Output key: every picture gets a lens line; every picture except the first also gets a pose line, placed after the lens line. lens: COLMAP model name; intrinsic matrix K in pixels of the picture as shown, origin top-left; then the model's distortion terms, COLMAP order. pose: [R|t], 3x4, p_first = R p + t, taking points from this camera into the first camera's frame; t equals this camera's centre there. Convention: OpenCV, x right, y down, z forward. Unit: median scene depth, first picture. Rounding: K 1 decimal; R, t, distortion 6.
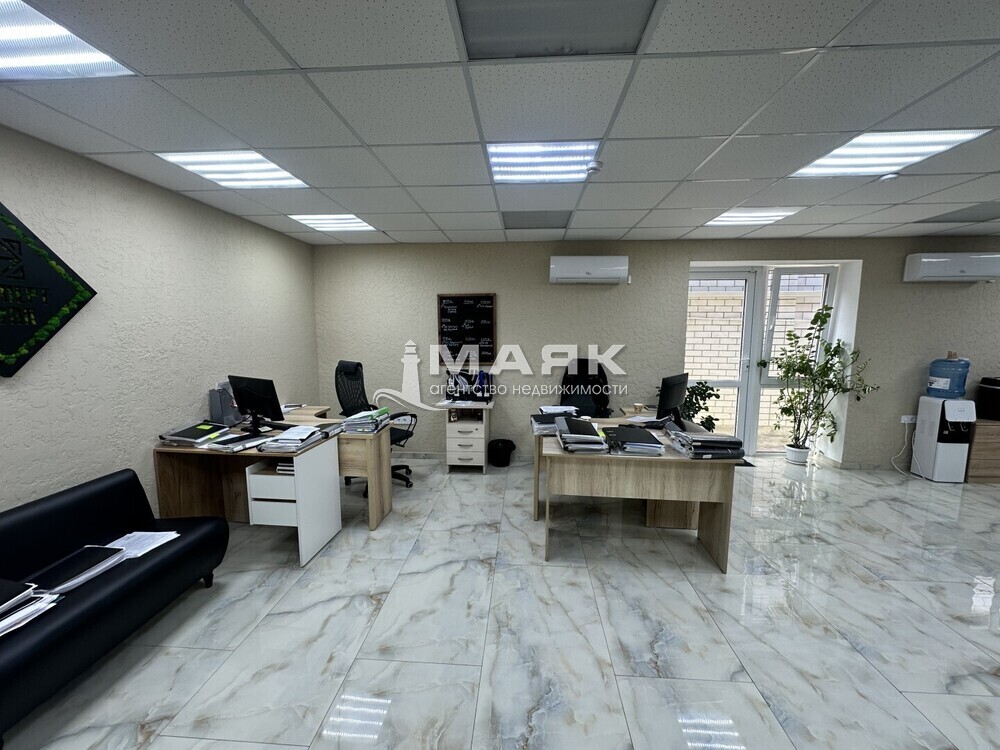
lens RADIAL K [[398.4, 0, 499.2], [0, 398.4, 374.7], [0, 0, 1]] dist [-0.004784, 0.001222]
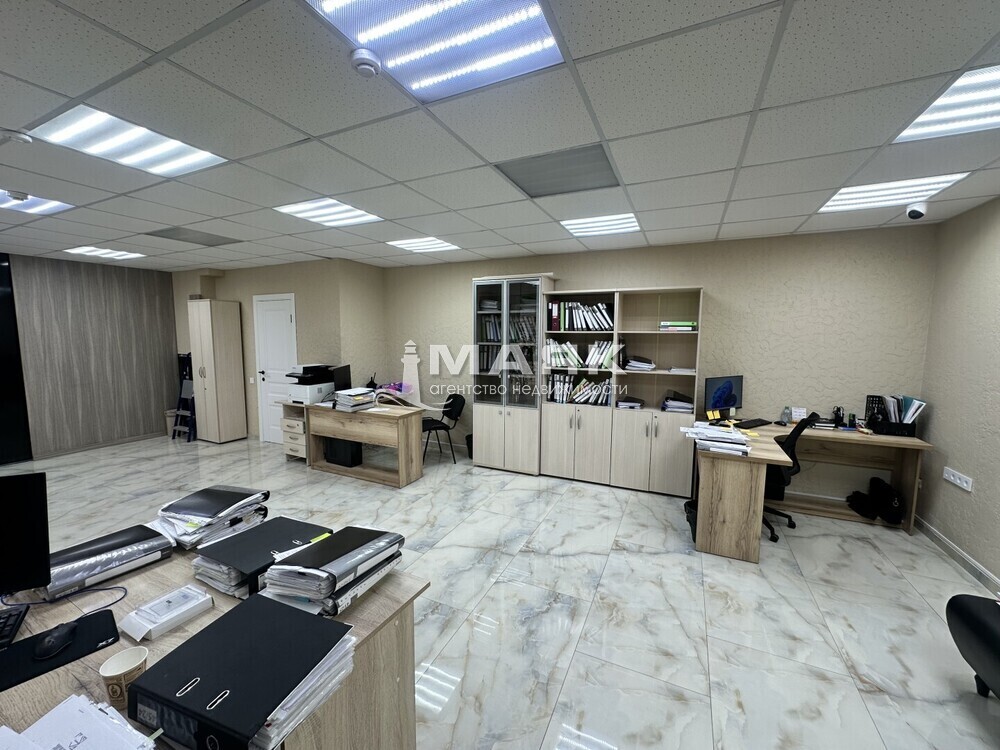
lens RADIAL K [[398.4, 0, 499.2], [0, 398.4, 374.7], [0, 0, 1]] dist [-0.004784, 0.001222]
pose [[-0.930632, -0.044611, 0.363227, -0.125886], [0.037108, 0.975922, 0.214938, -0.145658], [-0.364070, 0.213507, -0.906569, 1.133521]]
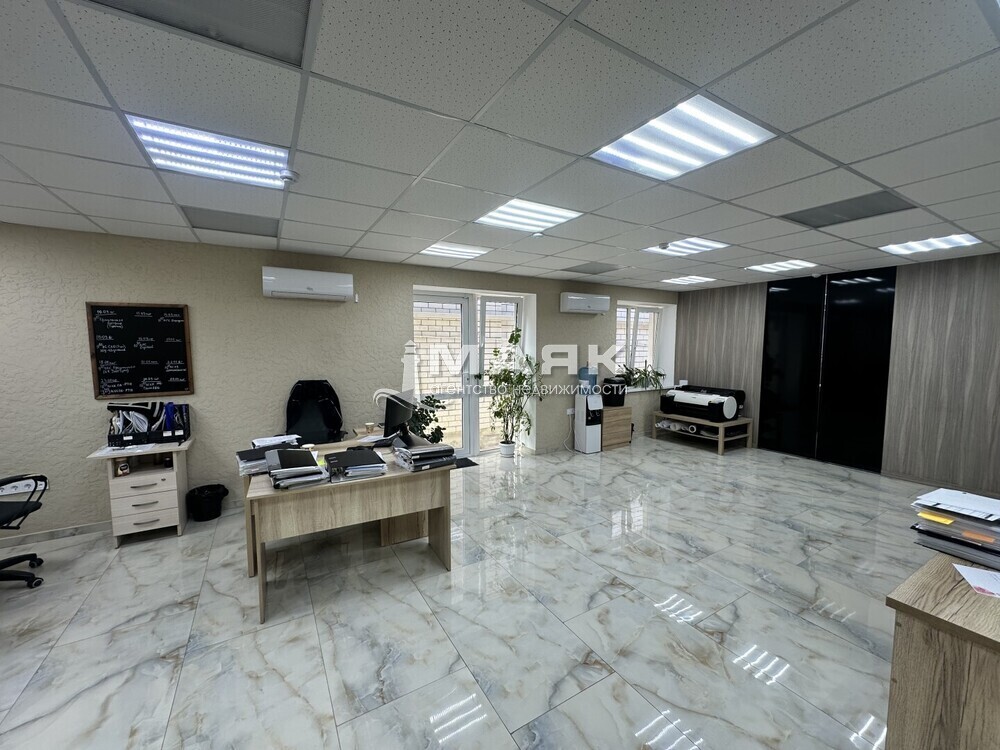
lens RADIAL K [[398.4, 0, 499.2], [0, 398.4, 374.7], [0, 0, 1]] dist [-0.004784, 0.001222]
pose [[0.823438, -0.046587, 0.565490, 0.070095], [0.069234, 0.997426, -0.018643, -0.007830], [-0.563166, 0.054502, 0.824544, -0.008840]]
